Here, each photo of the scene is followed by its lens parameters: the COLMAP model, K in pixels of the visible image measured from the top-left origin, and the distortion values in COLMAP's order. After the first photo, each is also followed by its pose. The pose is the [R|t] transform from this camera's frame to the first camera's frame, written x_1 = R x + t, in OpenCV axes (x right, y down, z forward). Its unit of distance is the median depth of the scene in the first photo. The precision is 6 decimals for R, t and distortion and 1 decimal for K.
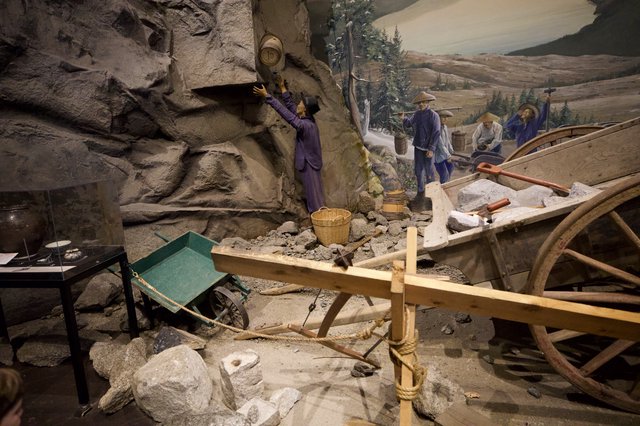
lens RADIAL K [[397.2, 0, 317.9], [0, 397.2, 214.4], [0, 0, 1]] dist [-0.010111, 0.023076]
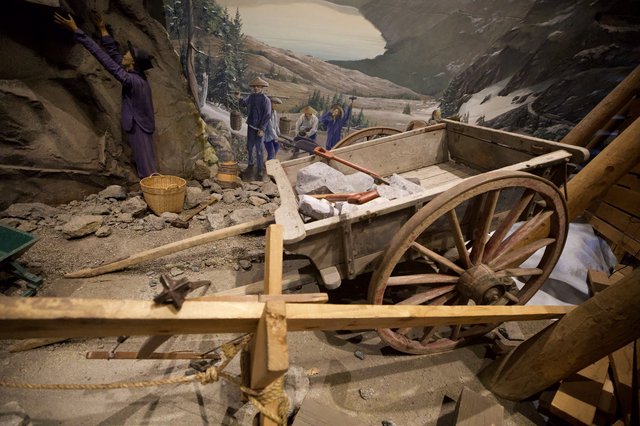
lens RADIAL K [[273.2, 0, 317.8], [0, 273.2, 210.5], [0, 0, 1]] dist [-0.044161, 0.012972]
pose [[0.858139, 0.004353, 0.513399, 0.018043], [-0.066960, 0.992372, 0.103509, -0.024007], [-0.509032, -0.123203, 0.851884, 0.242078]]
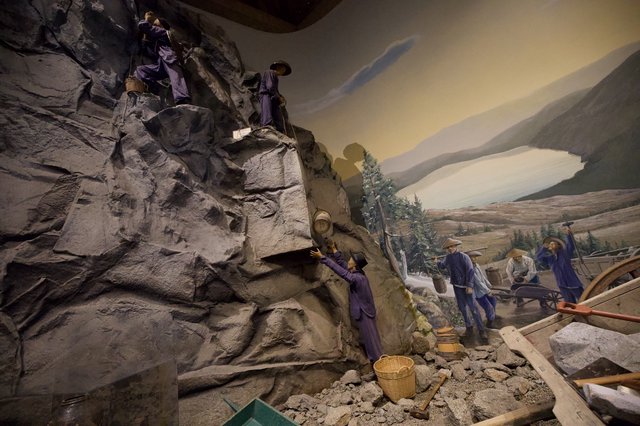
lens RADIAL K [[273.2, 0, 317.6], [0, 273.2, 211.1], [0, 0, 1]] dist [-0.044161, 0.012972]
pose [[0.986452, -0.125902, -0.105175, -0.036660], [0.069001, 0.900059, -0.430270, -0.069509], [0.148836, 0.417184, 0.896552, 0.202471]]
